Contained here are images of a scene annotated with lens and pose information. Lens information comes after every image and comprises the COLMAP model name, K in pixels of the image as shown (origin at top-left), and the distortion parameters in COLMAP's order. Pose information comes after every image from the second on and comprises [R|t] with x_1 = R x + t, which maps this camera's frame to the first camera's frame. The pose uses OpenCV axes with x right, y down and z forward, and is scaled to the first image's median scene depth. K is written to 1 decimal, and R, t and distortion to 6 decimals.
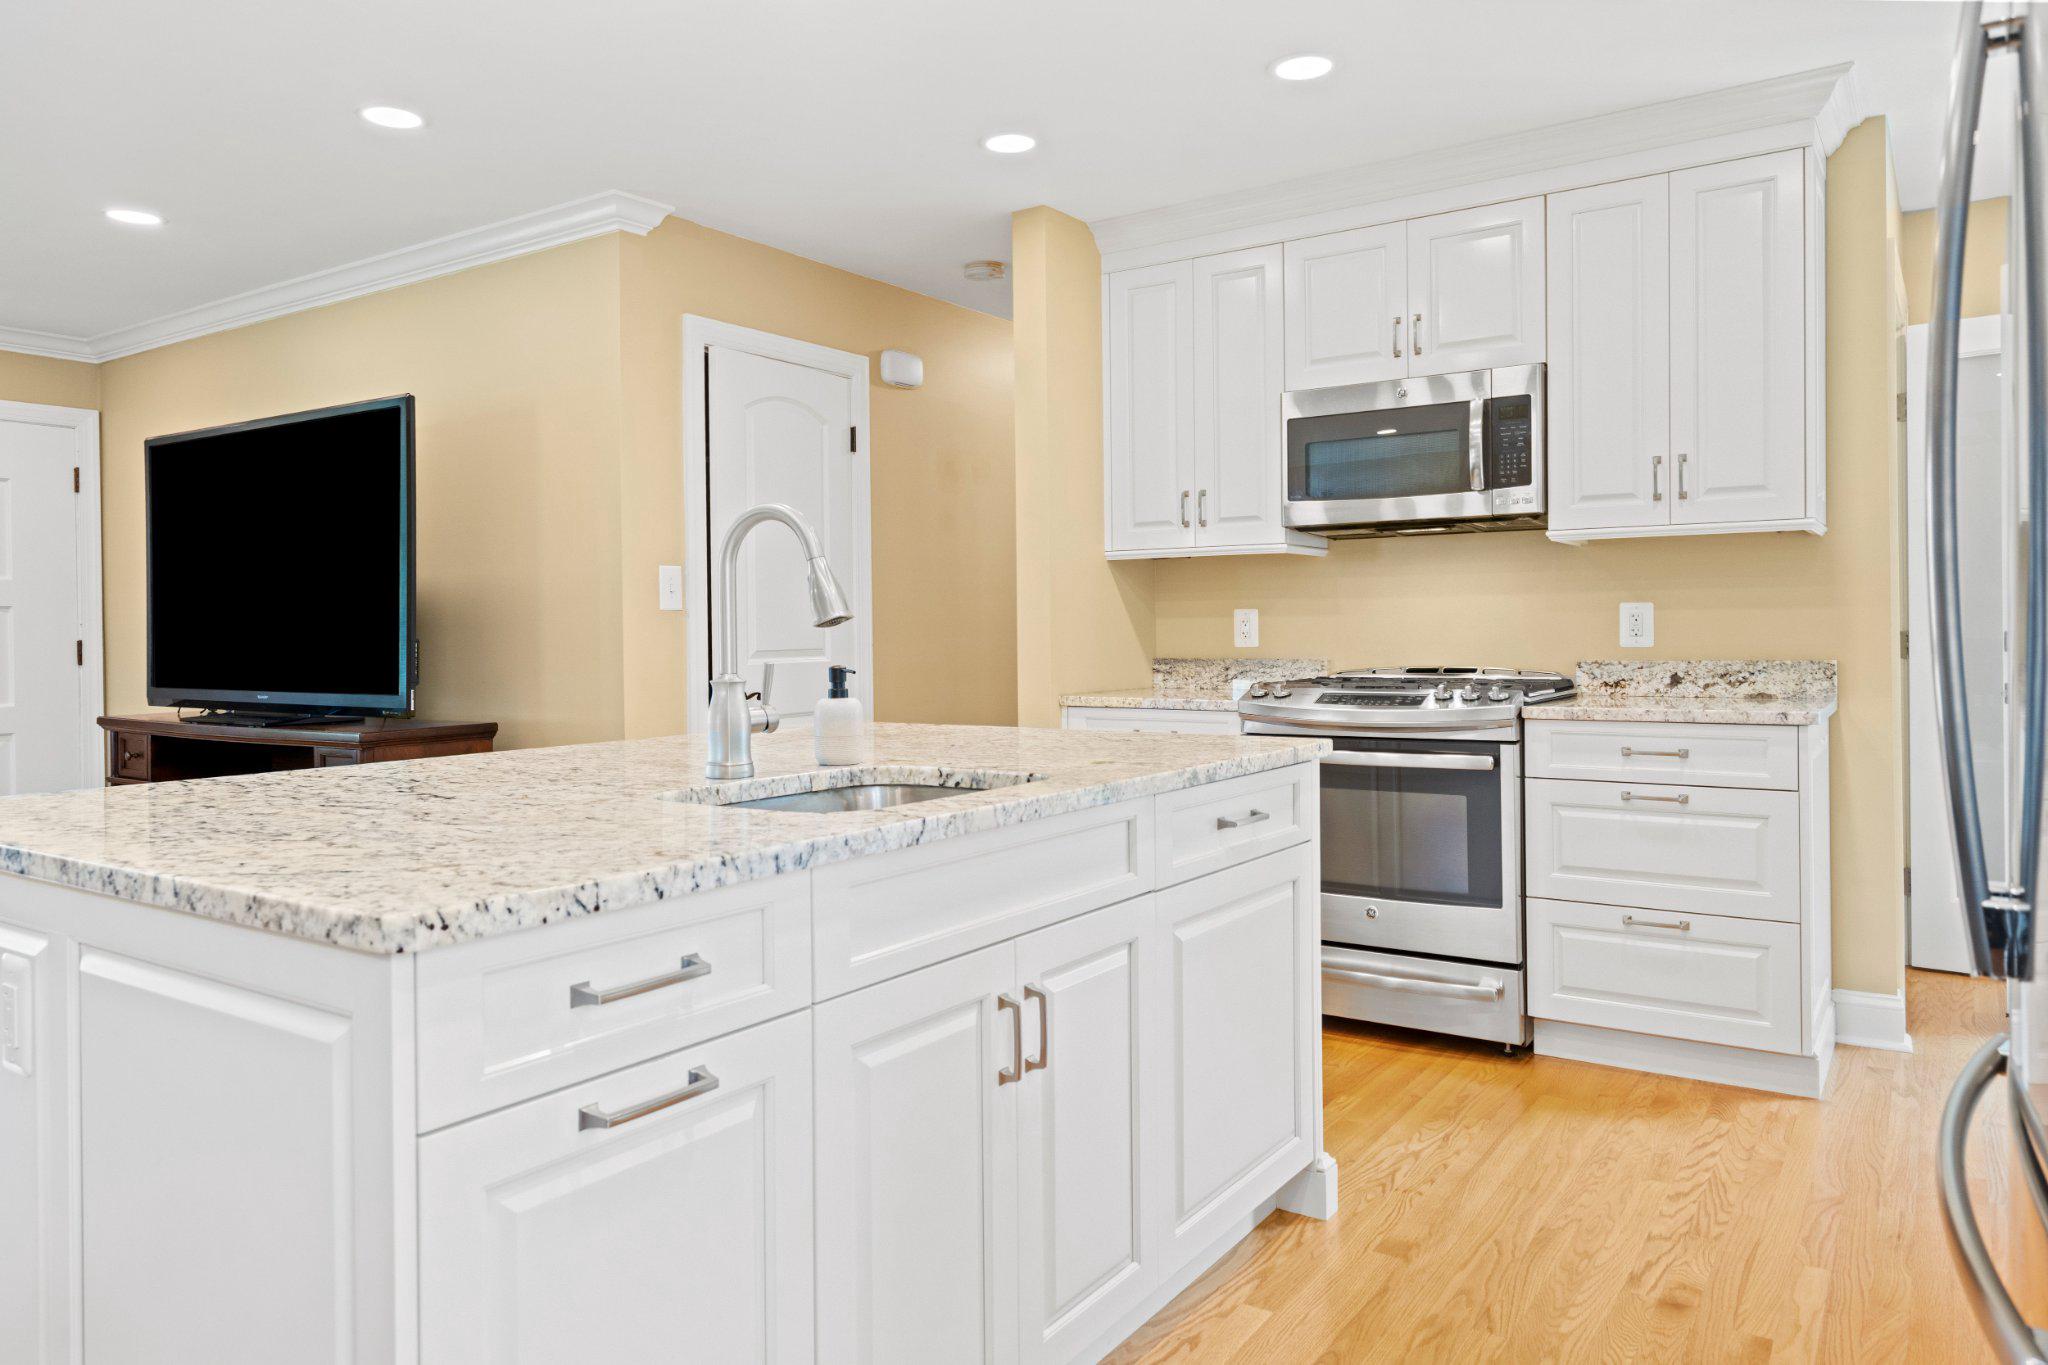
lens RADIAL K [[1361.7, 0, 1027.4], [0, 1361.7, 630.9], [0, 0, 1]] dist [0.001595, 0.001085]
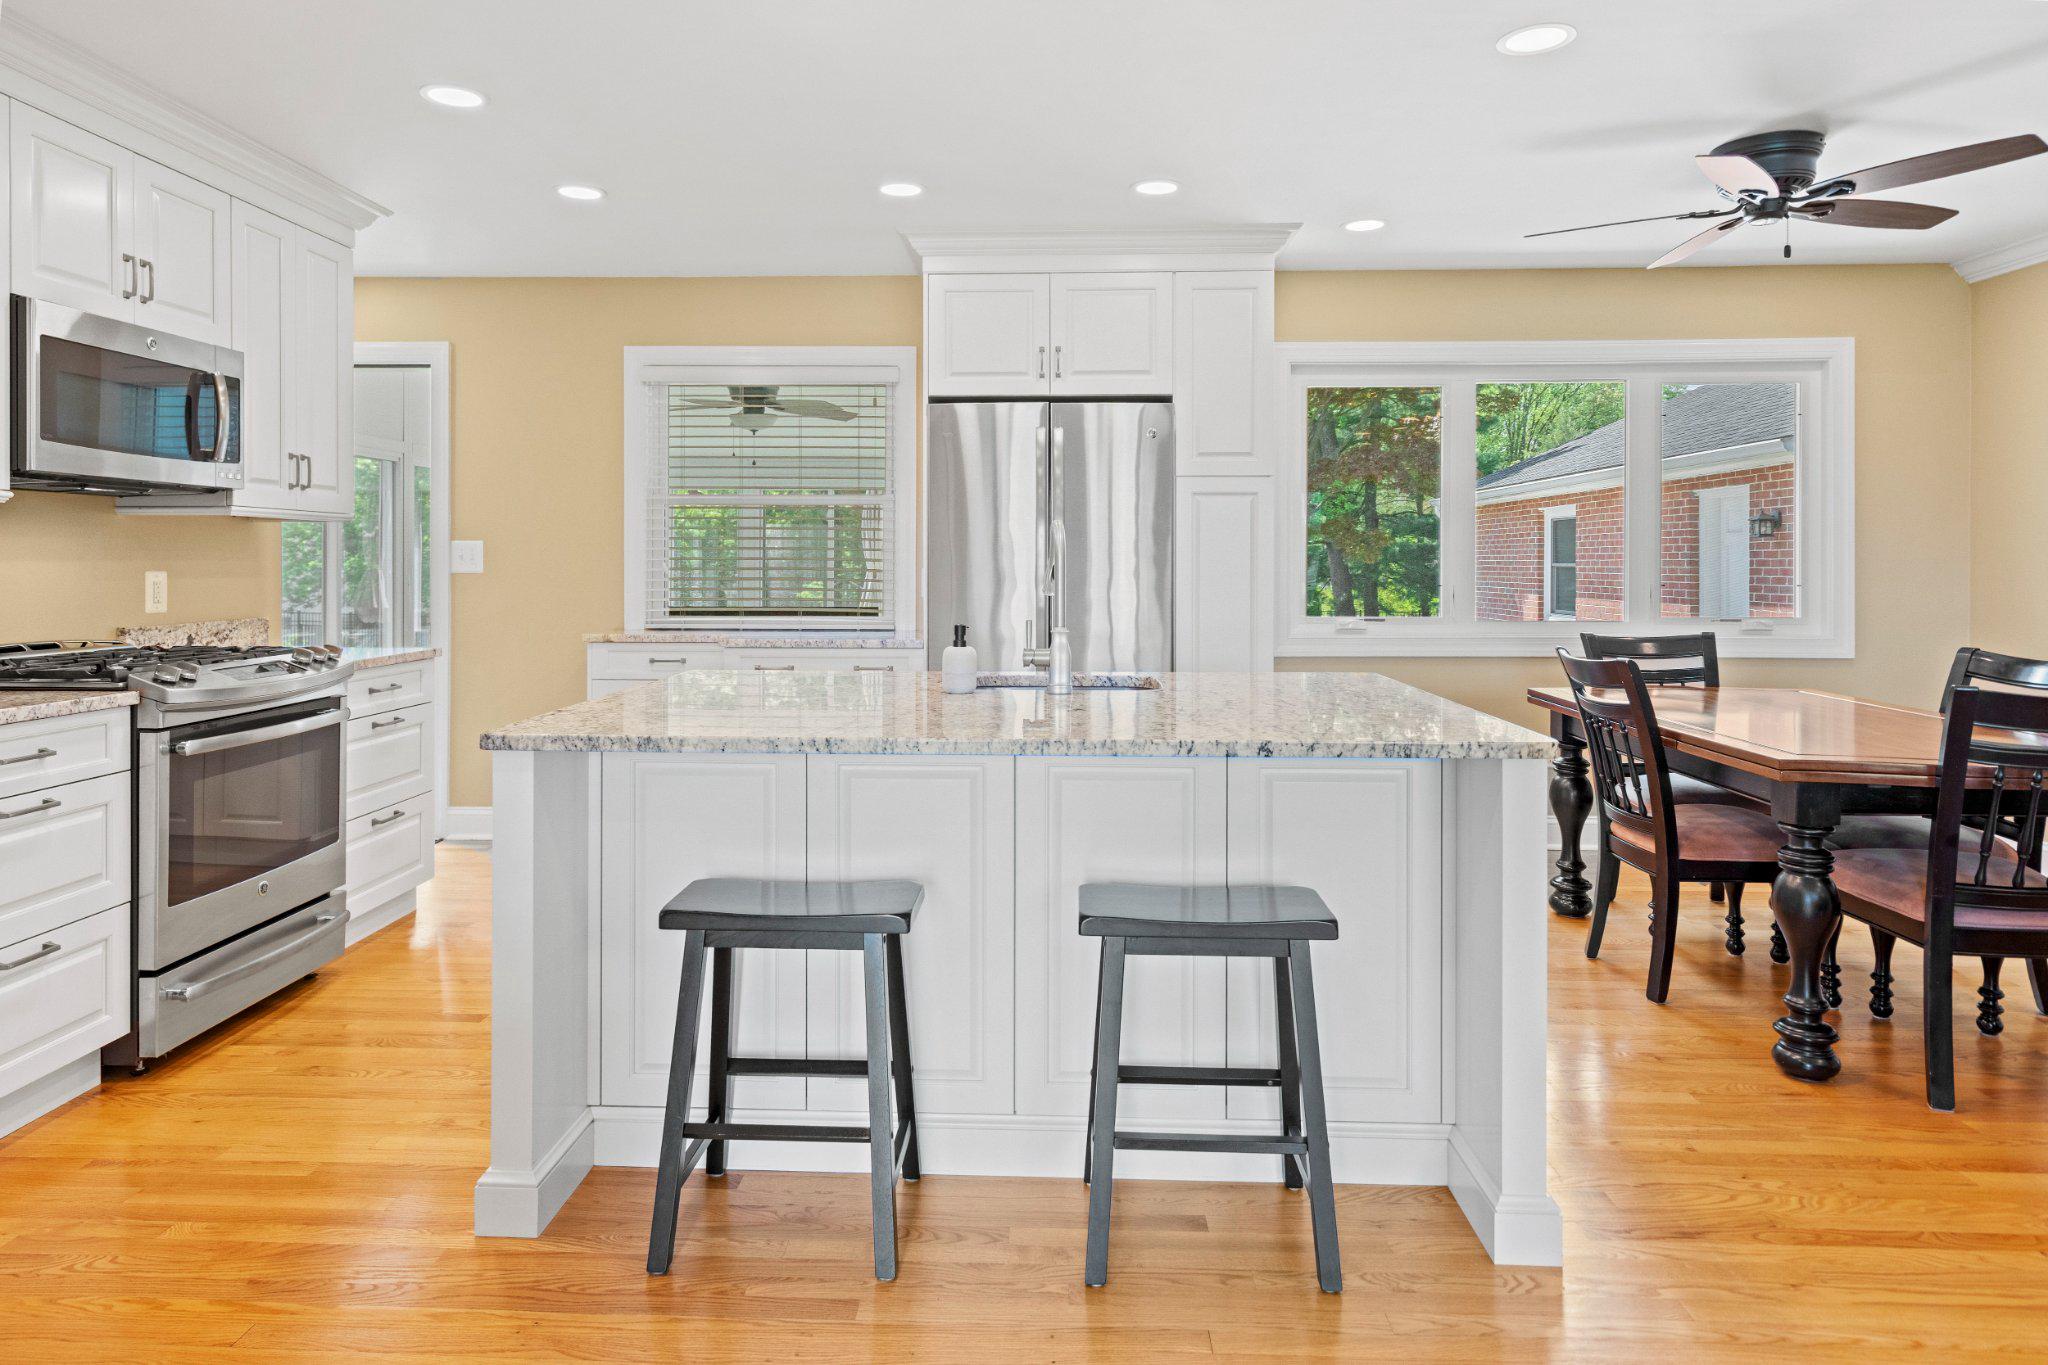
lens RADIAL K [[1230.2, 0, 1014.3], [0, 1230.2, 558.1], [0, 0, 1]] dist [0.004740, 0.001563]
pose [[-0.529617, 0.013923, 0.848123, -0.800457], [0.007373, 0.999903, -0.011811, -0.016768], [-0.848205, -0.000002, -0.529668, 1.028754]]
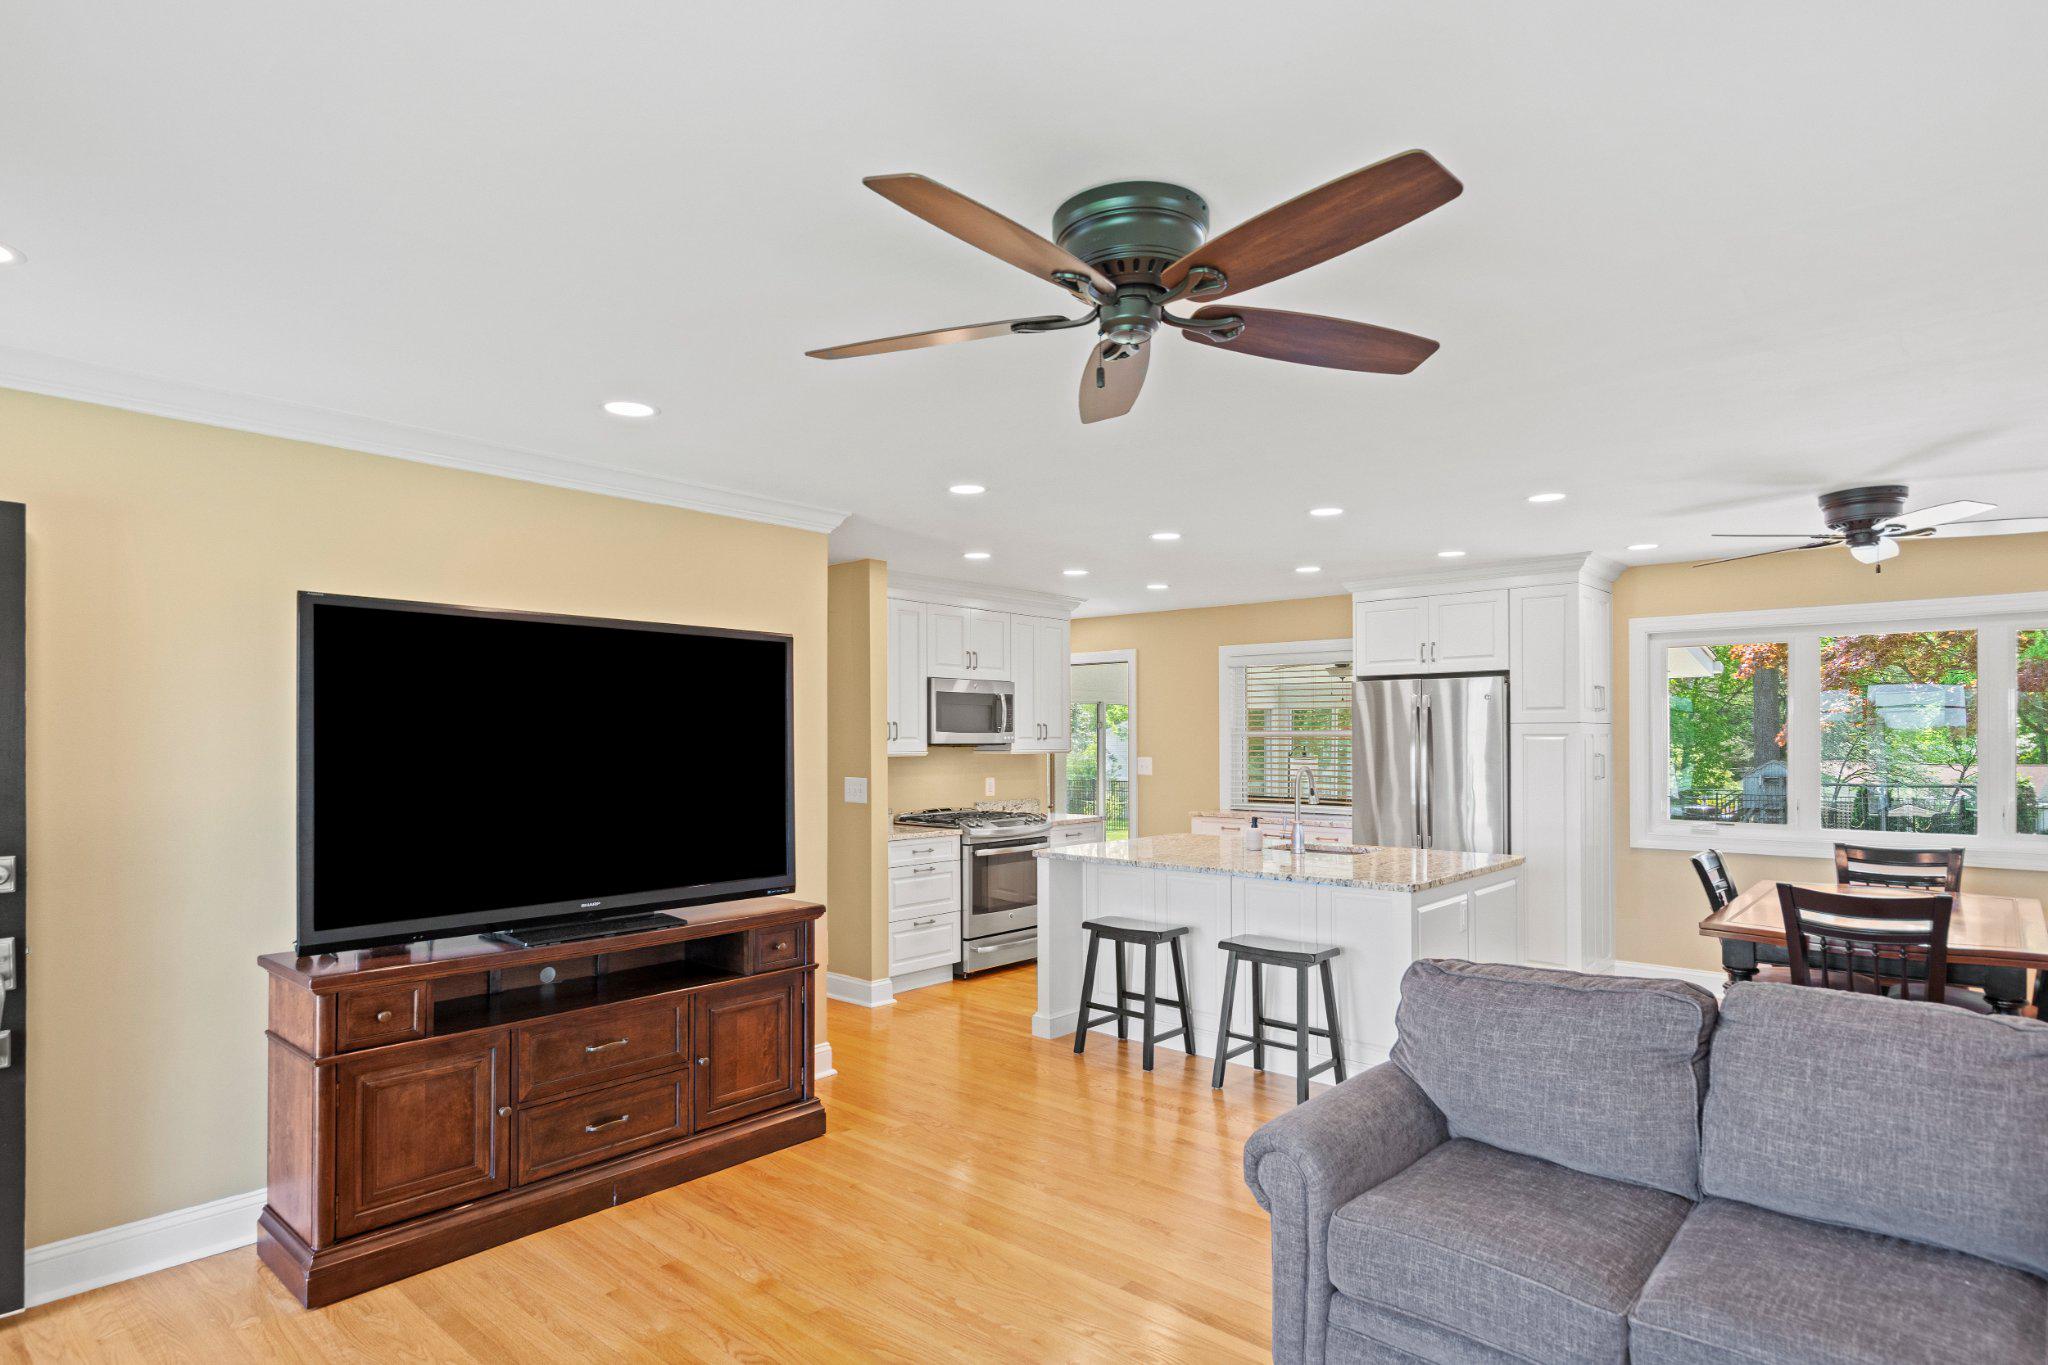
lens RADIAL K [[1094.9, 0, 1027.9], [0, 1094.9, 734.9], [0, 0, 1]] dist [0.002520, 0.000933]
pose [[0.134706, 0.015361, 0.990767, -1.609238], [0.002303, 0.999872, -0.015816, -0.072239], [-0.990883, 0.004412, 0.134654, 0.735556]]
